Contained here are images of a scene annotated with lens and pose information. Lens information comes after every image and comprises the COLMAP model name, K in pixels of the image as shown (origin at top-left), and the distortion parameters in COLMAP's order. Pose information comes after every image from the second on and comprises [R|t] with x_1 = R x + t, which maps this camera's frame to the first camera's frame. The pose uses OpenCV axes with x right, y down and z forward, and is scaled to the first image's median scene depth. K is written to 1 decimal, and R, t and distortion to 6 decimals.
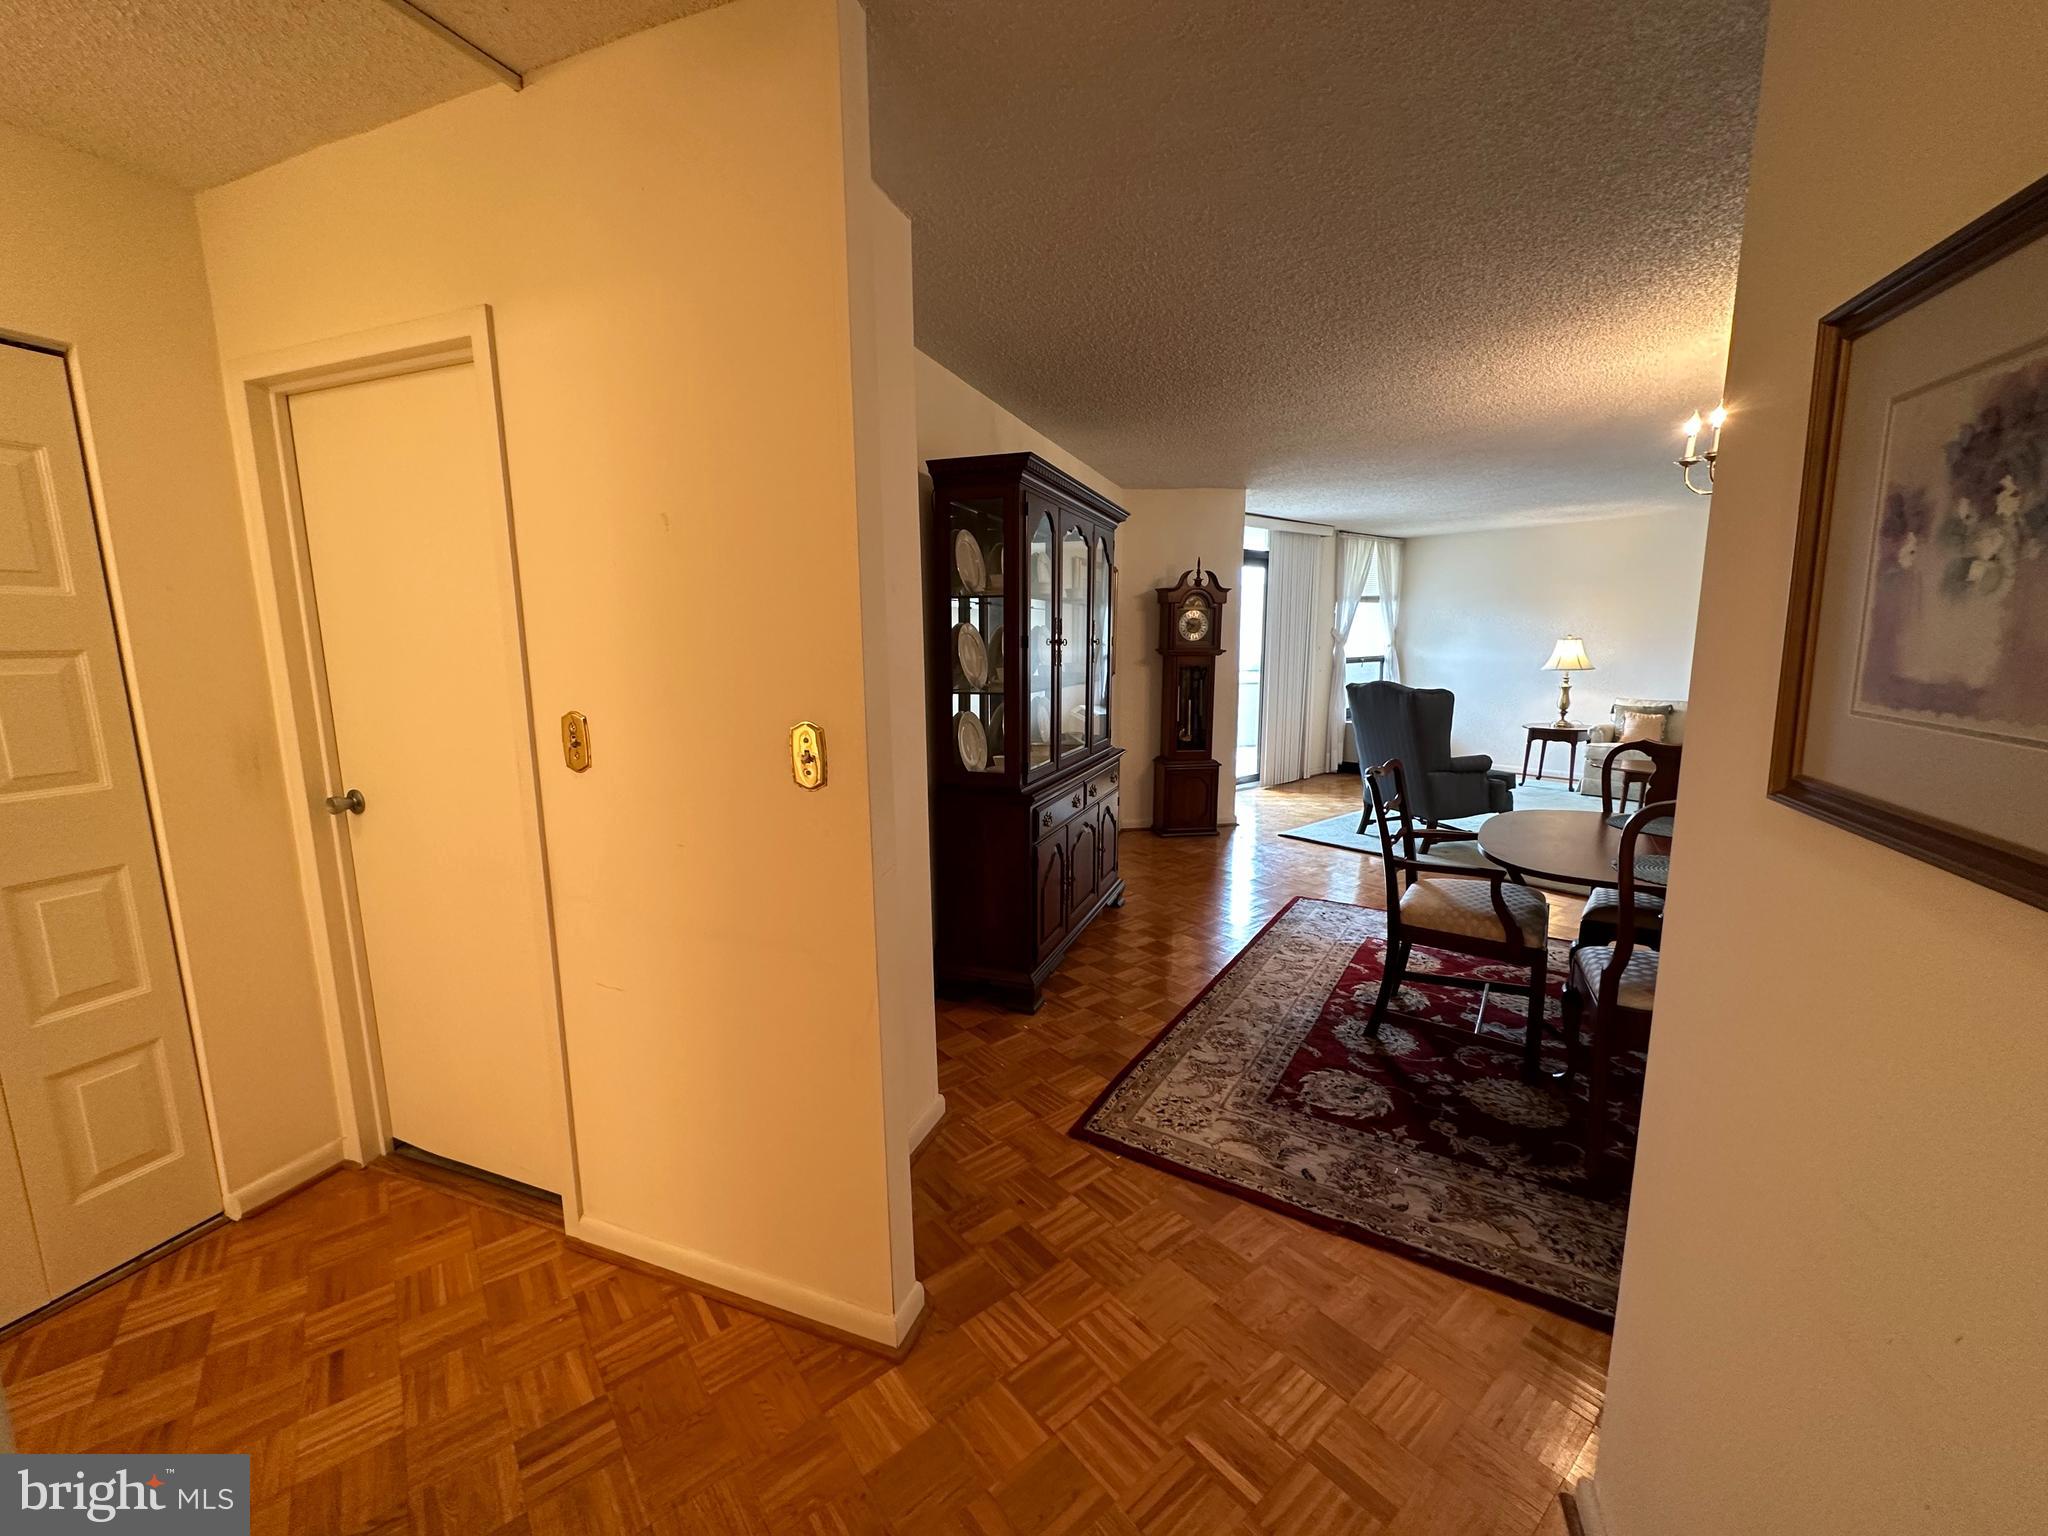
lens RADIAL K [[812.9, 0, 1024.3], [0, 812.9, 769.9], [0, 0, 1]] dist [0.000468, 0.000308]
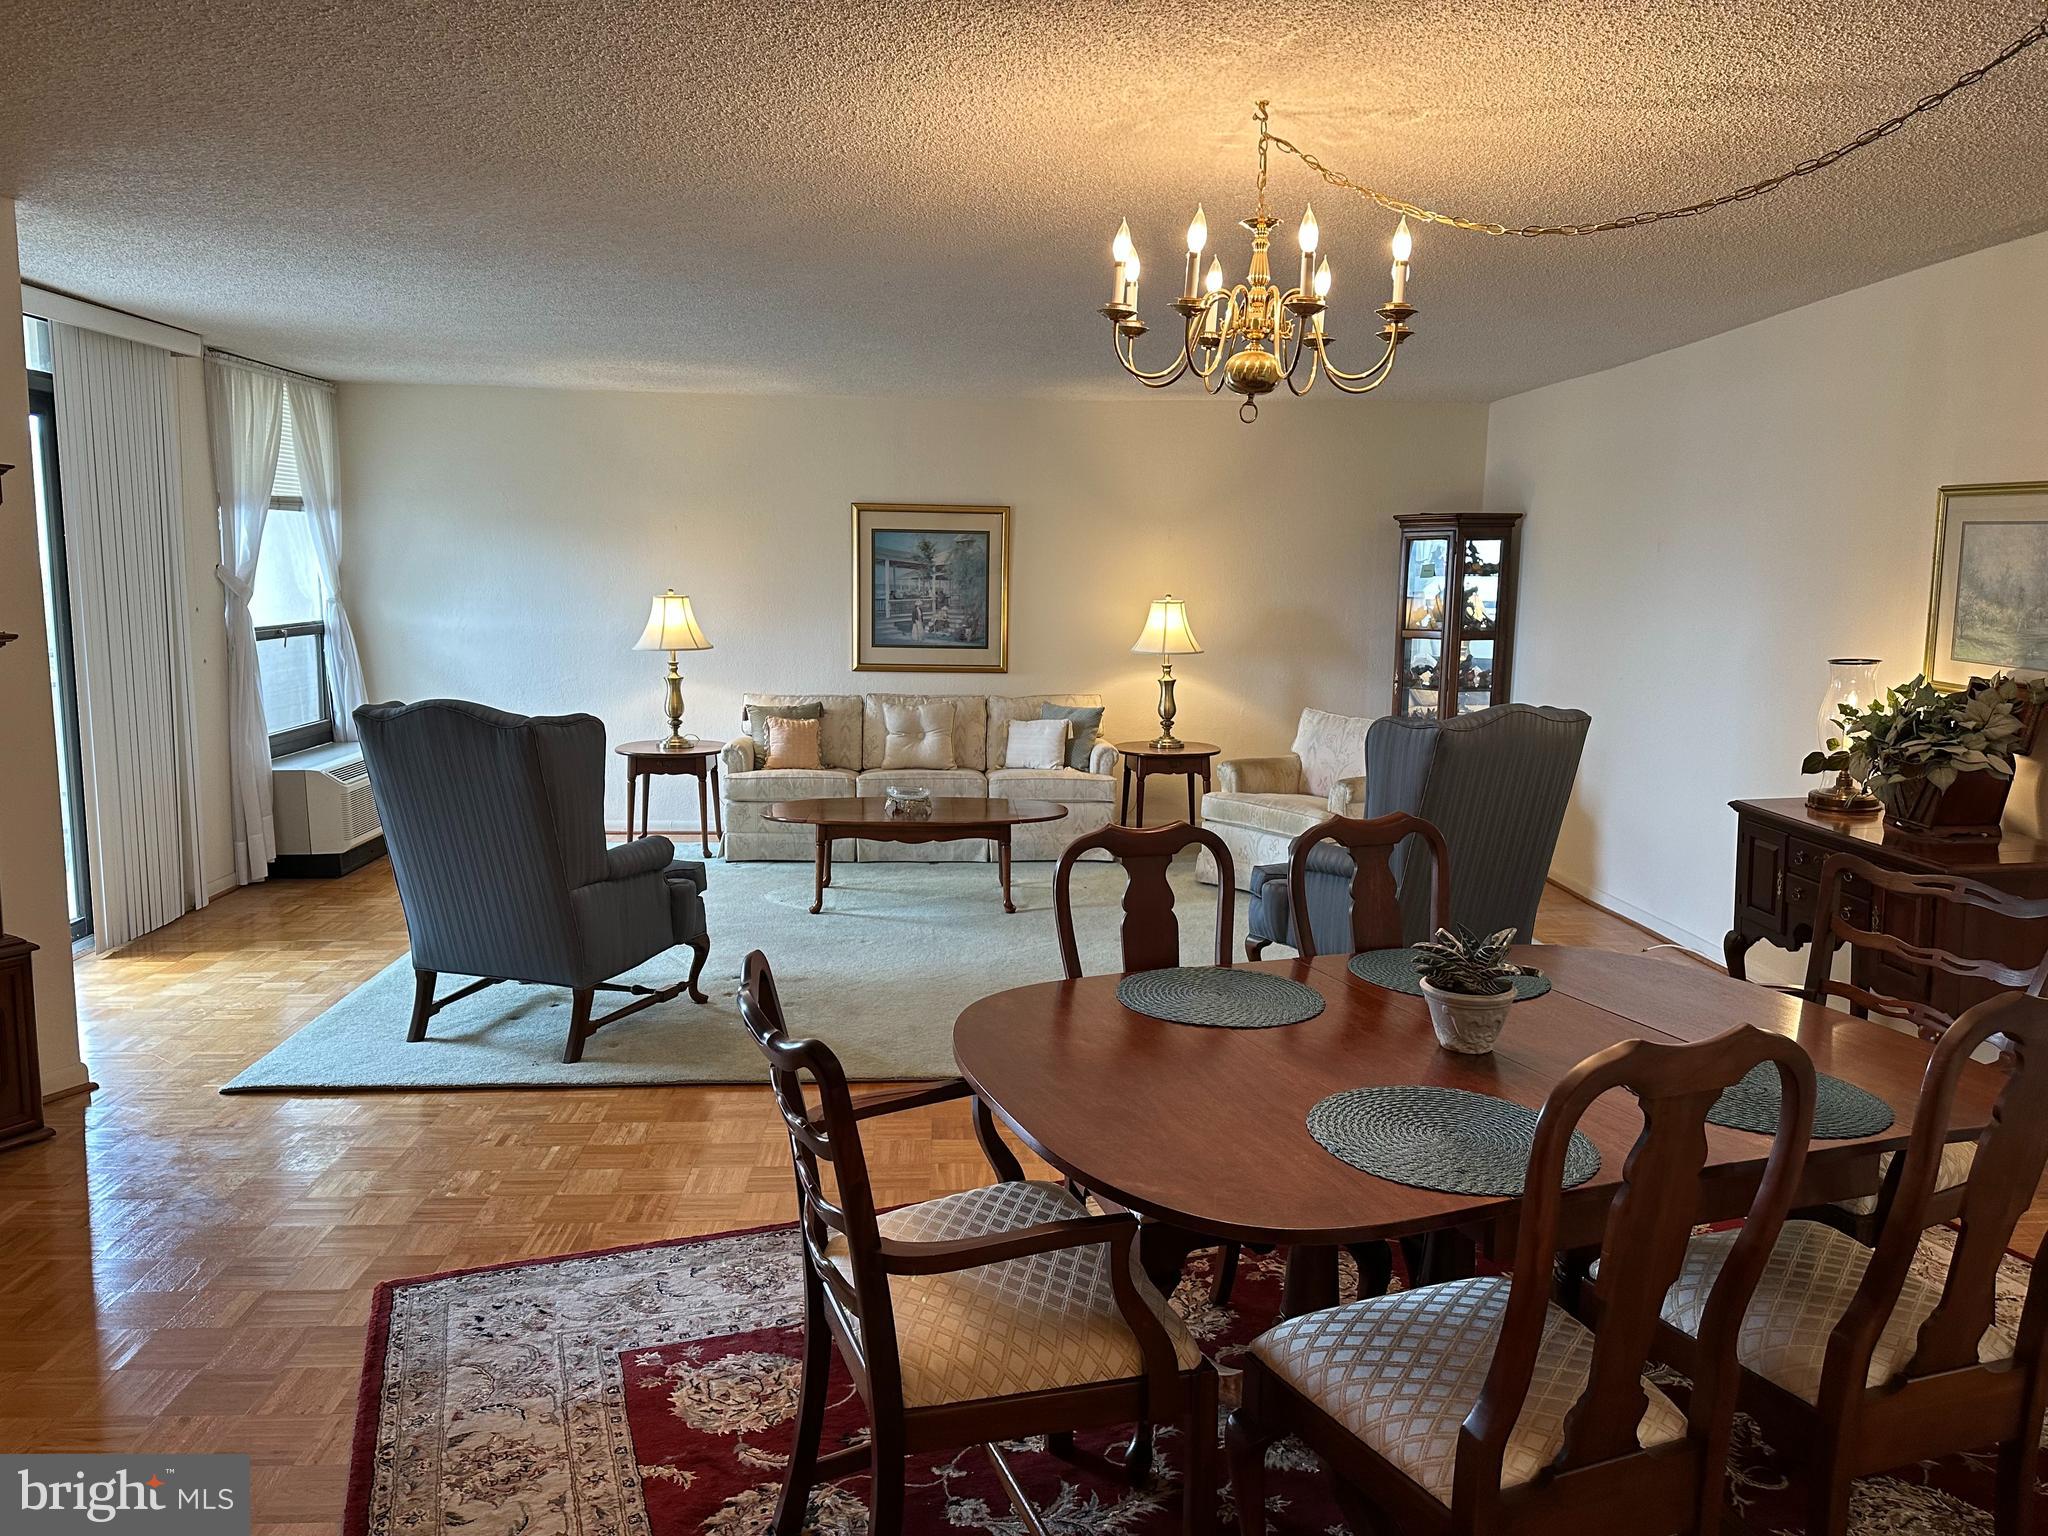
lens RADIAL K [[1418.0, 0, 1019.1], [0, 1418.0, 770.1], [0, 0, 1]] dist [0.095518, -0.116675]
pose [[0.593397, -0.094187, 0.799381, -0.008042], [0.109748, 0.993323, 0.035571, -0.068484], [-0.797393, 0.066622, 0.599771, 0.293003]]
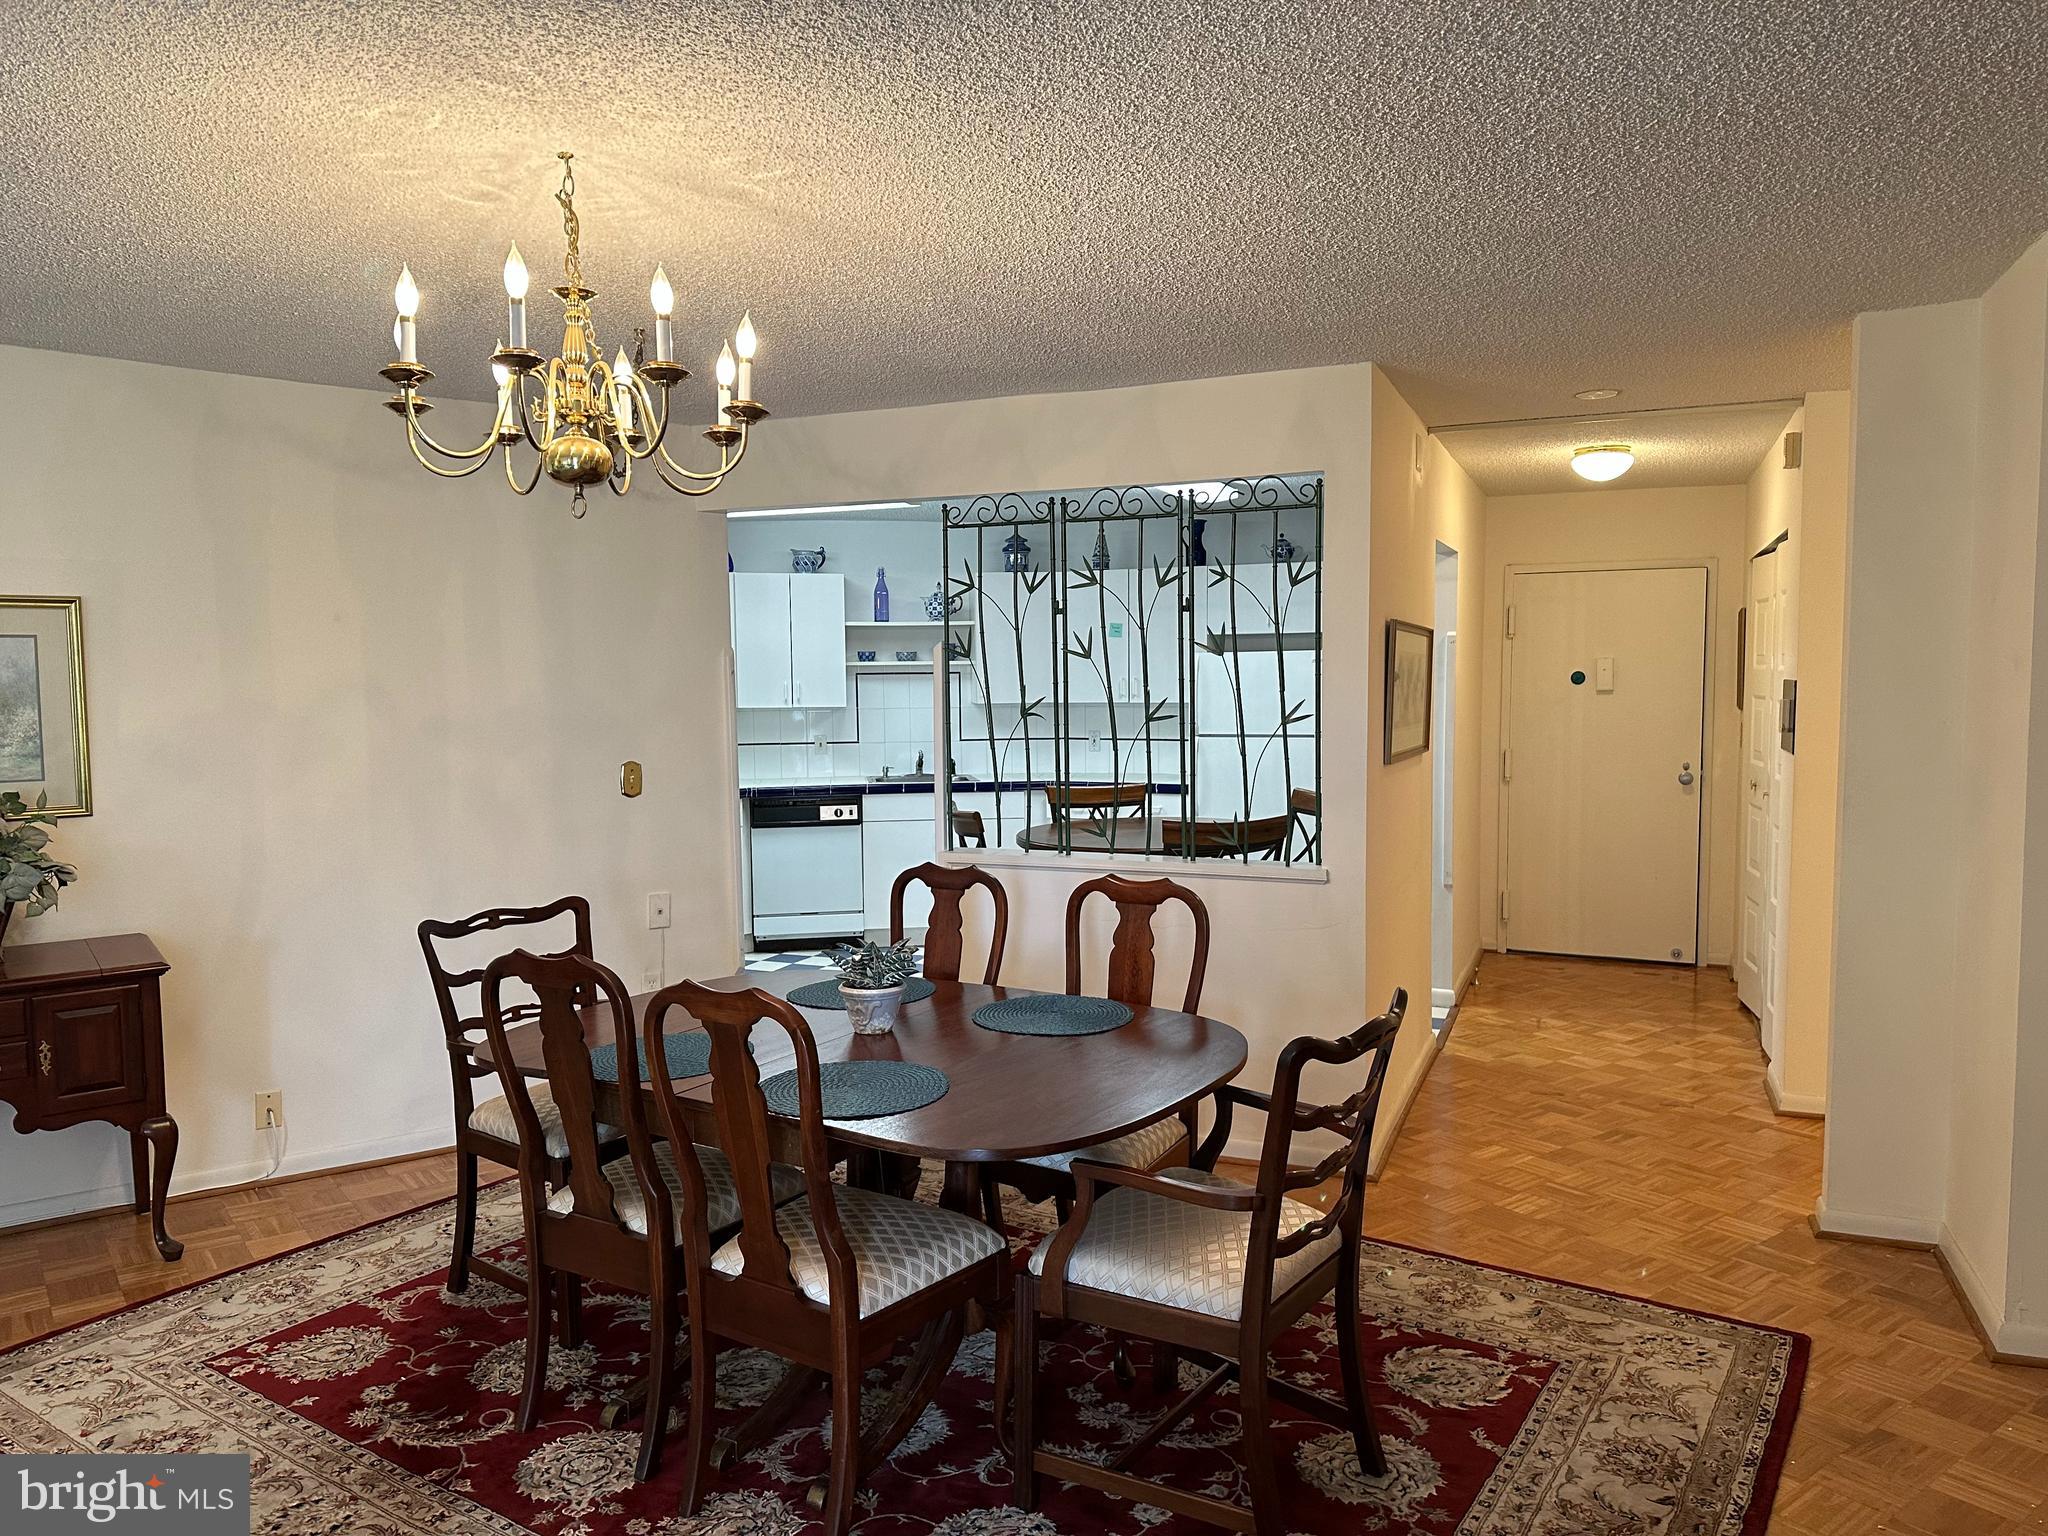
lens RADIAL K [[1428.8, 0, 1023.1], [0, 1428.8, 776.5], [0, 0, 1]] dist [0.072790, -0.081668]
pose [[-0.999280, 0.018883, 0.032907, 0.353566], [0.025938, 0.973011, 0.229296, -0.199992], [-0.027689, 0.229984, -0.972800, 1.050724]]
